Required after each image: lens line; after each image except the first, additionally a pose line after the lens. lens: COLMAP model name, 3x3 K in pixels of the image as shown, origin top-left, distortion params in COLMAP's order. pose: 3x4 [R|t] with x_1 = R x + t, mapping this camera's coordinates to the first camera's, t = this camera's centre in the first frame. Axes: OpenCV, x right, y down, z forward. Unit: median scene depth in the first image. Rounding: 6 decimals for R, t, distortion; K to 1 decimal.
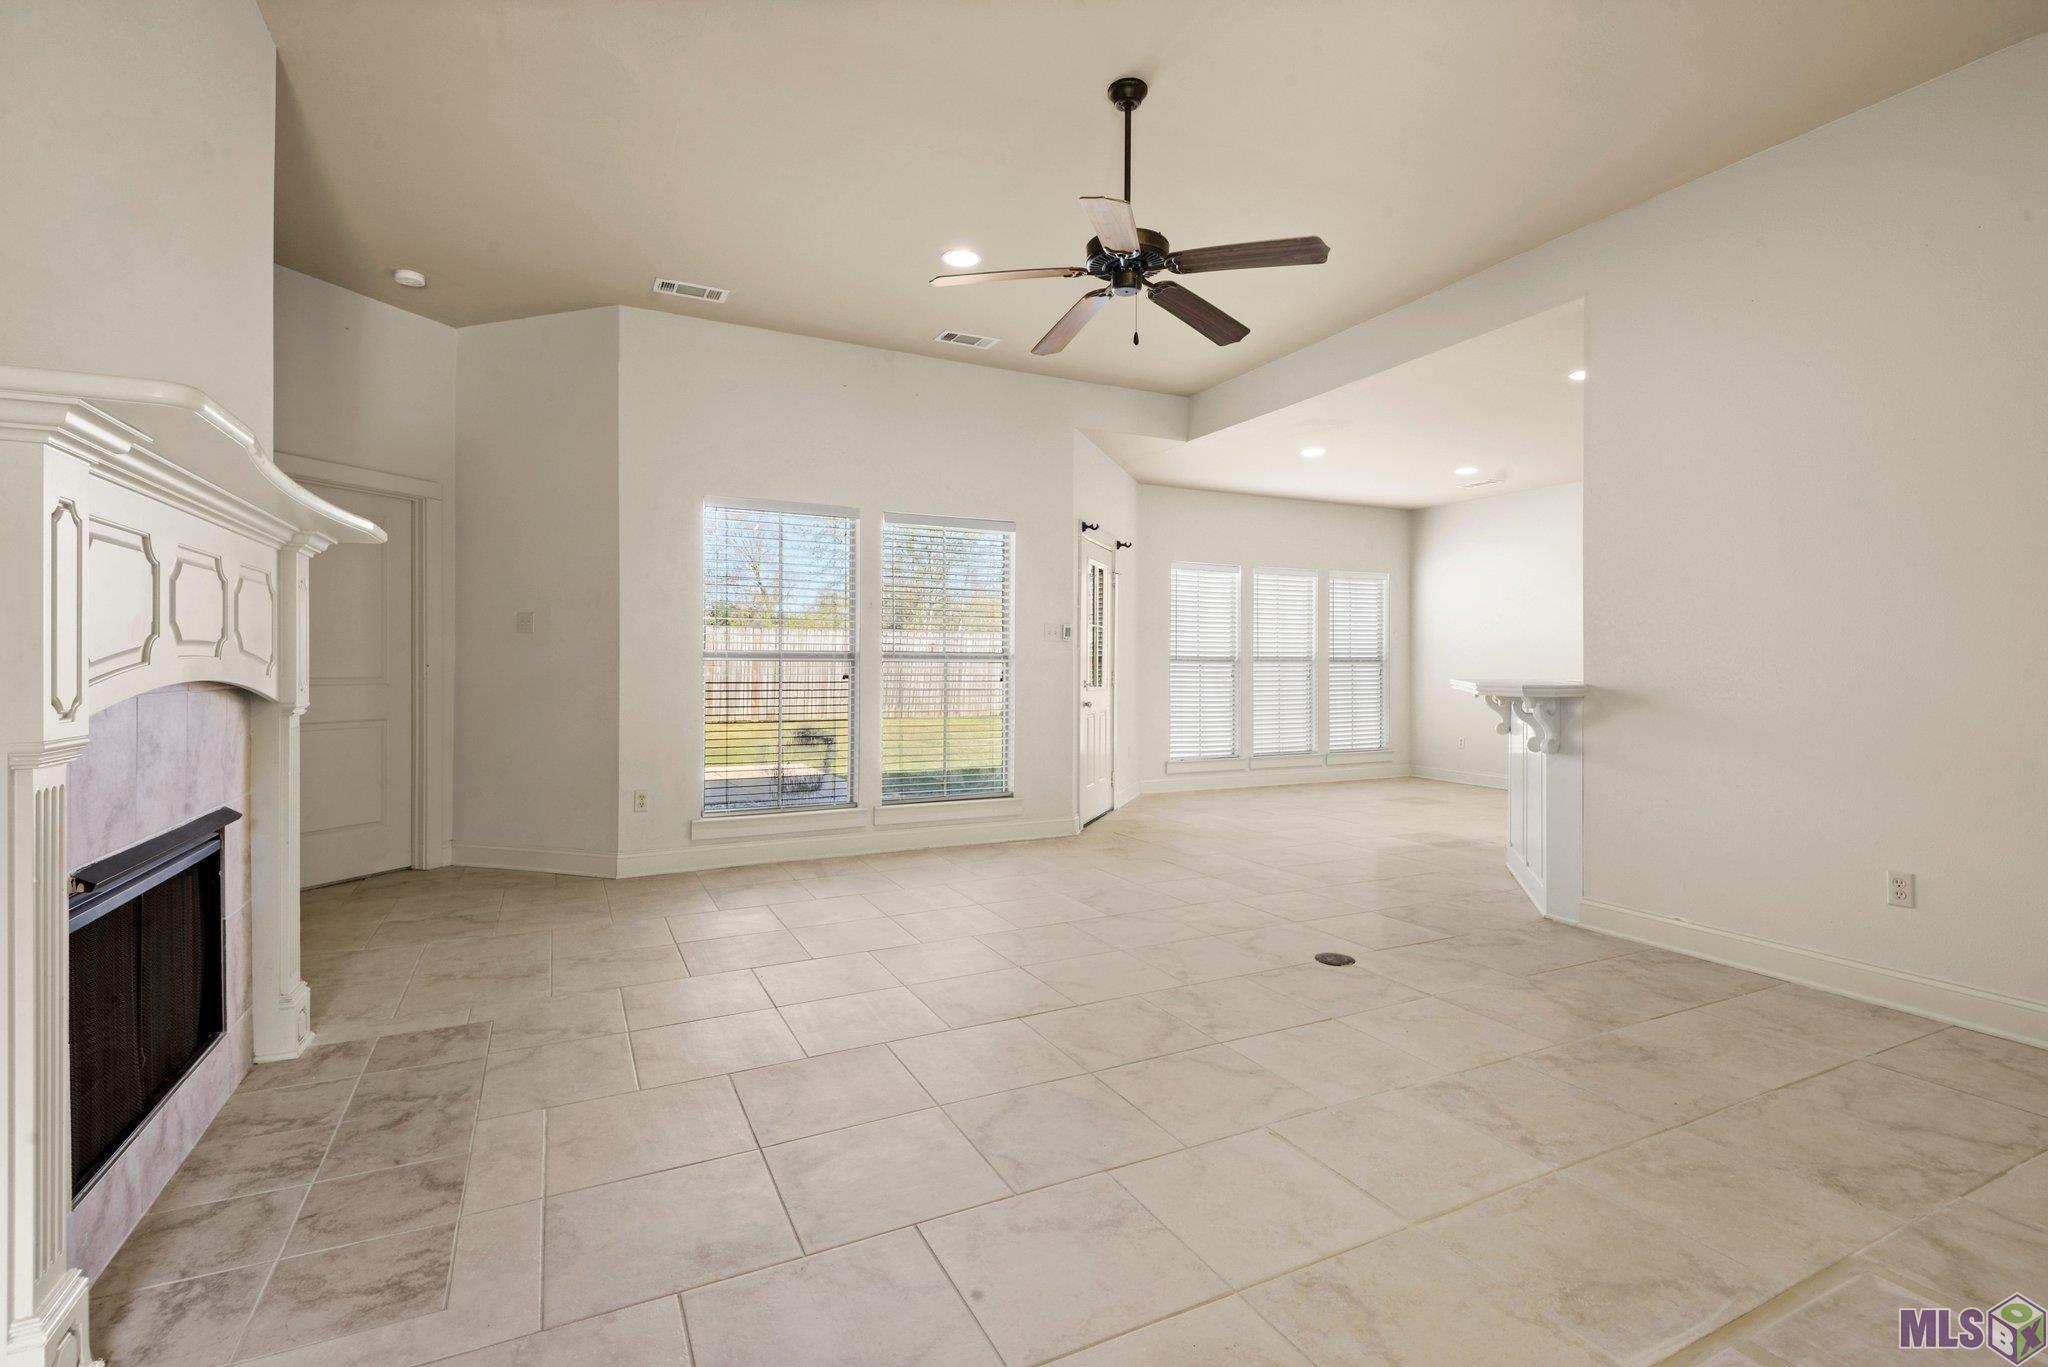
lens RADIAL K [[941.3, 0, 1021.7], [0, 941.3, 652.9], [0, 0, 1]] dist [0.026241, -0.000549]
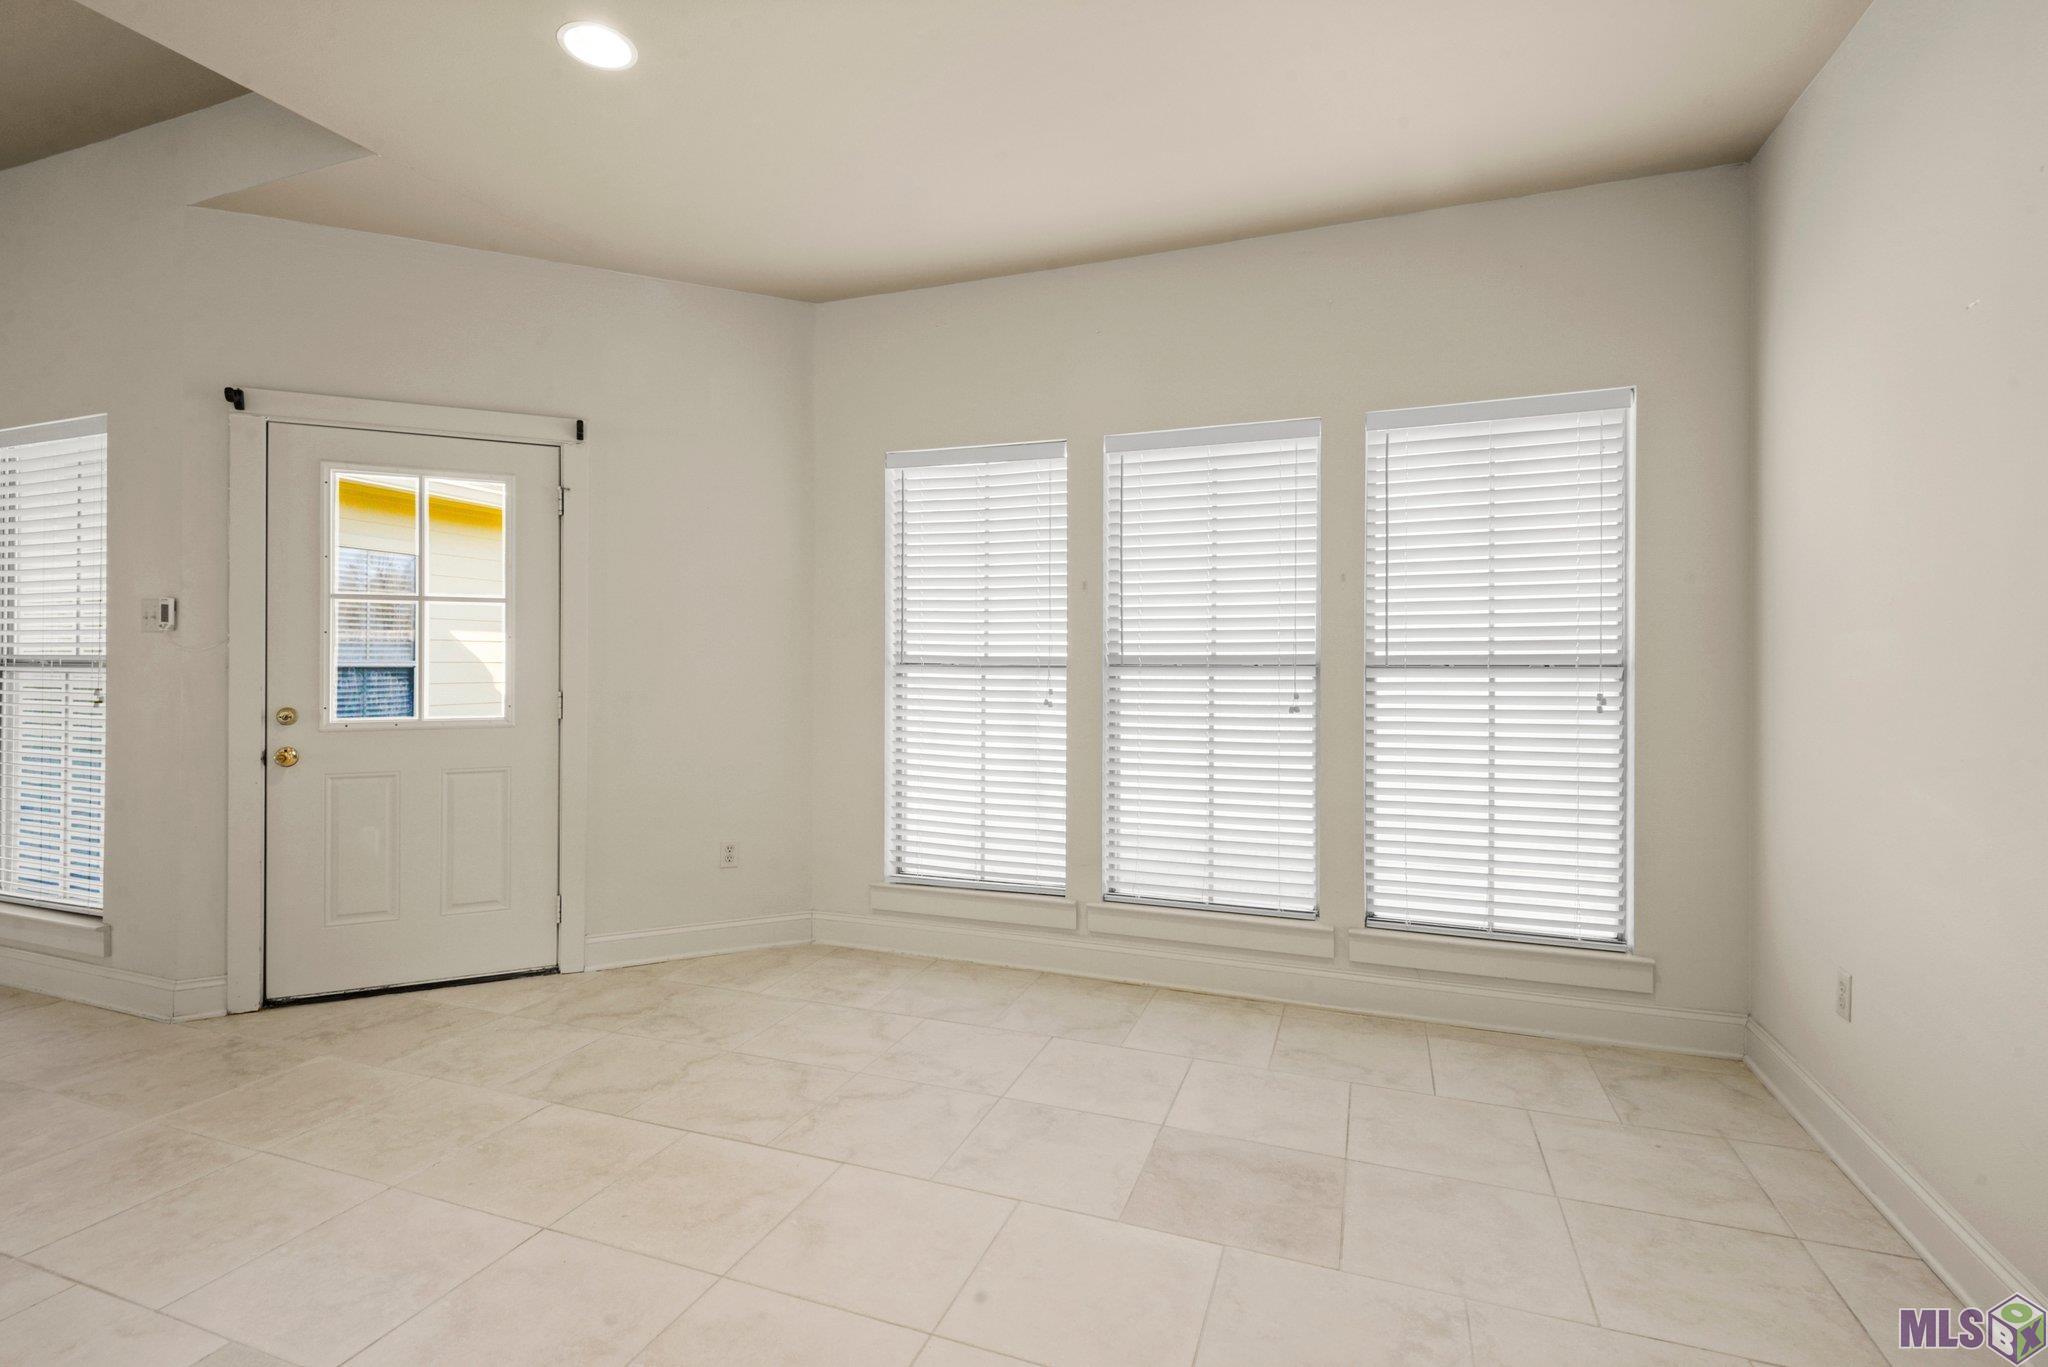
lens RADIAL K [[941.3, 0, 1021.7], [0, 941.3, 652.9], [0, 0, 1]] dist [0.026241, -0.000549]
pose [[0.675516, -0.013946, -0.737214, 0.506228], [0.008765, 0.999902, -0.010884, 0.005980], [0.737294, 0.000890, 0.675572, 0.674964]]
